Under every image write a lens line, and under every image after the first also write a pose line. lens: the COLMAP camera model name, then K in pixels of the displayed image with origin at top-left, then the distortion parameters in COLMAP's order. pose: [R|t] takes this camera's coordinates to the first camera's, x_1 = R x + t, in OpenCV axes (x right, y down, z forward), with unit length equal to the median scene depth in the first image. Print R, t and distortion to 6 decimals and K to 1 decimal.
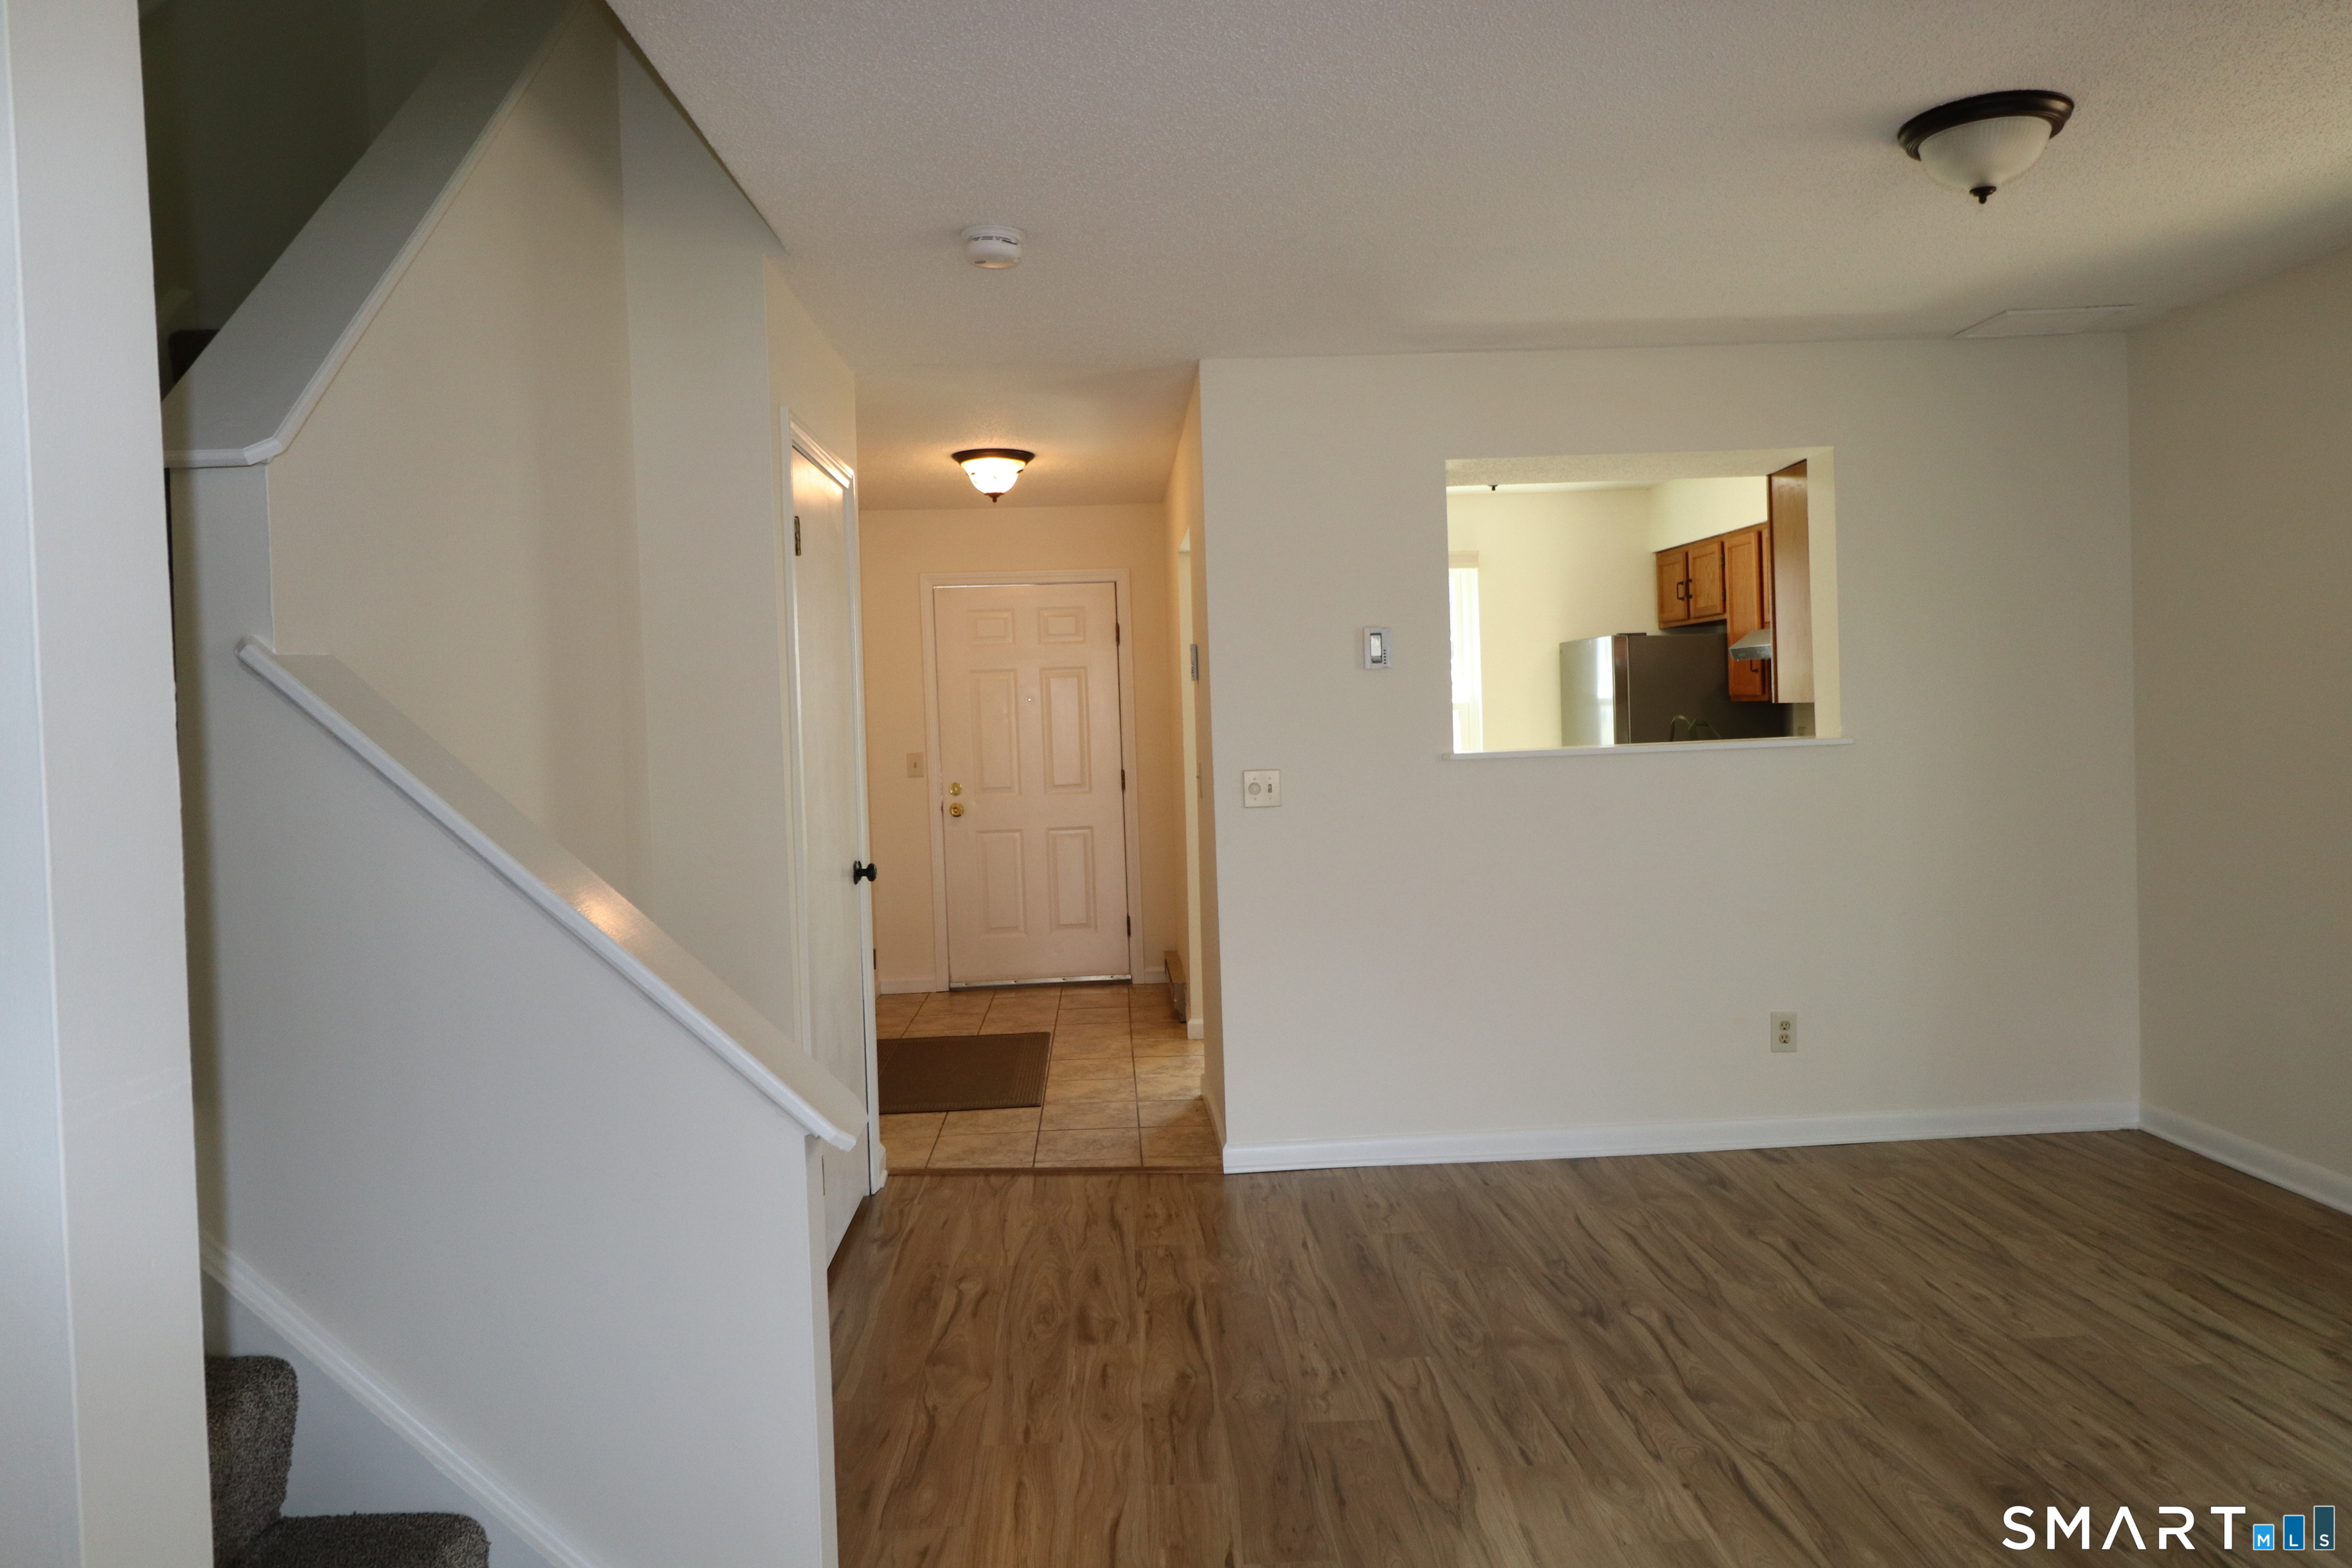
lens RADIAL K [[1502.1, 0, 1174.1], [0, 1502.1, 776.8], [0, 0, 1]] dist [0.001431, 0.000291]
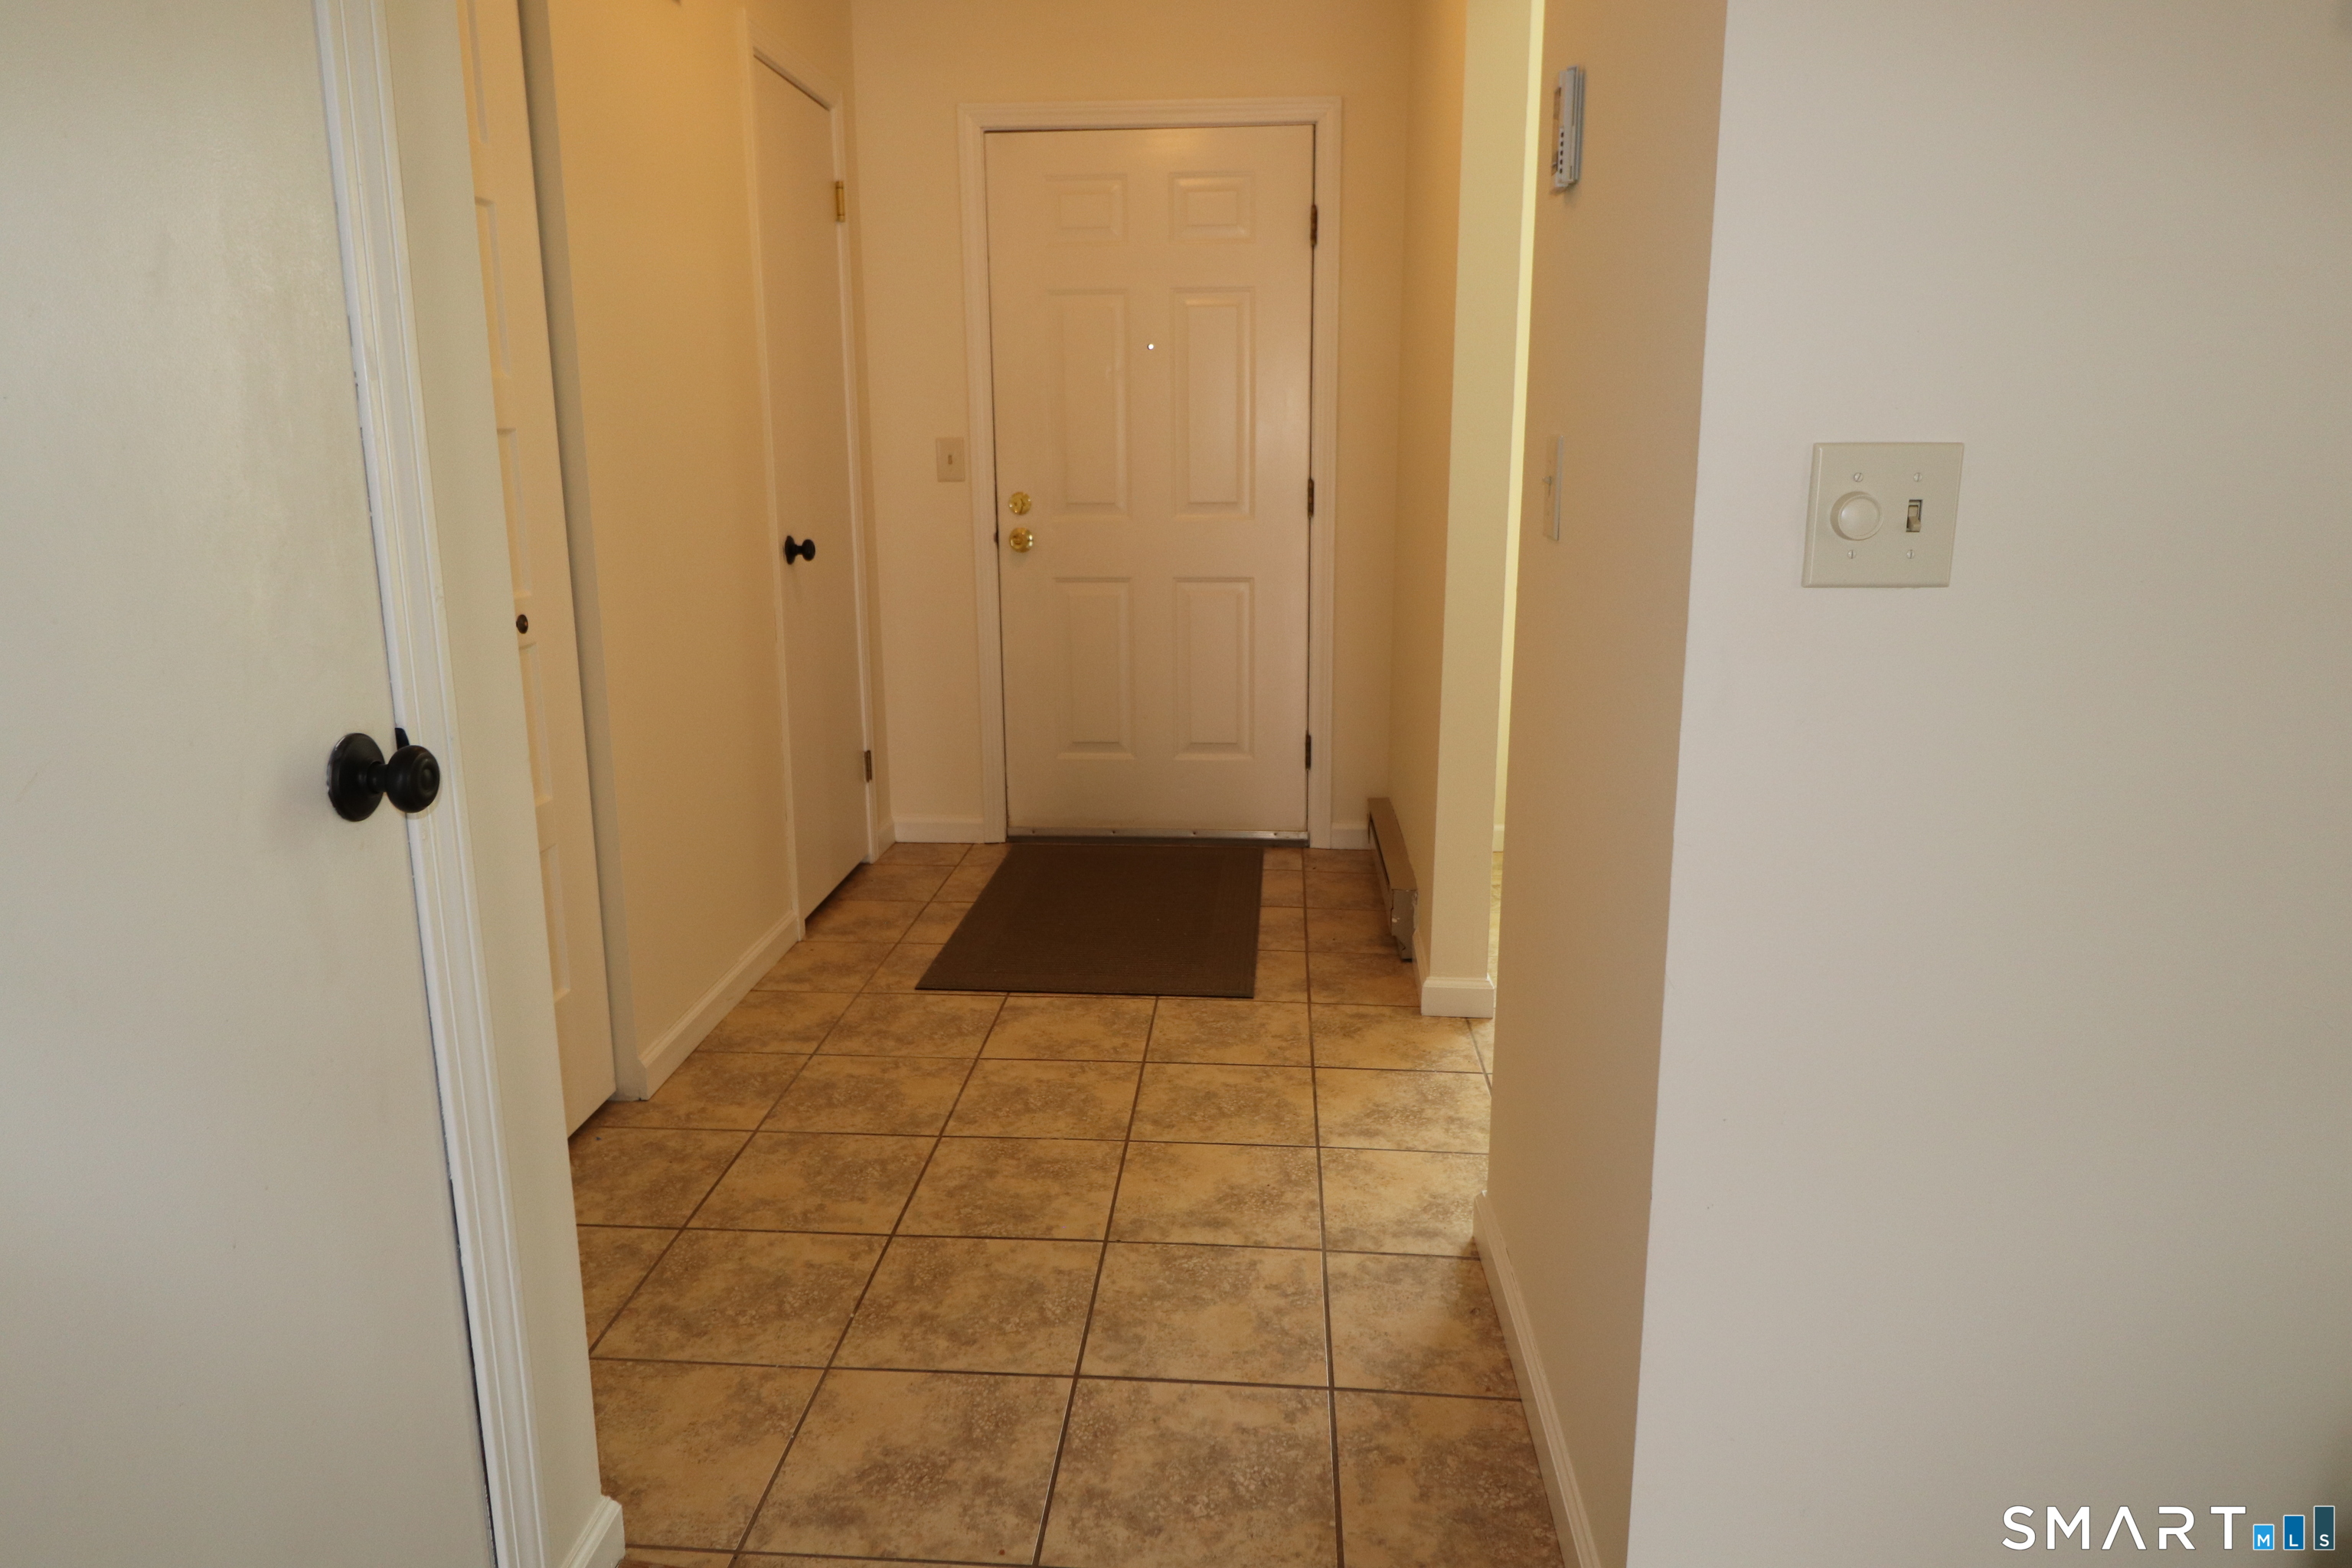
lens RADIAL K [[1502.1, 0, 1178.0], [0, 1502.1, 779.7], [0, 0, 1]] dist [0.001431, 0.000291]
pose [[0.993502, 0.050966, -0.101763, -0.020917], [-0.031669, 0.982612, 0.182948, 0.004868], [0.109318, -0.178536, 0.977842, 0.426046]]
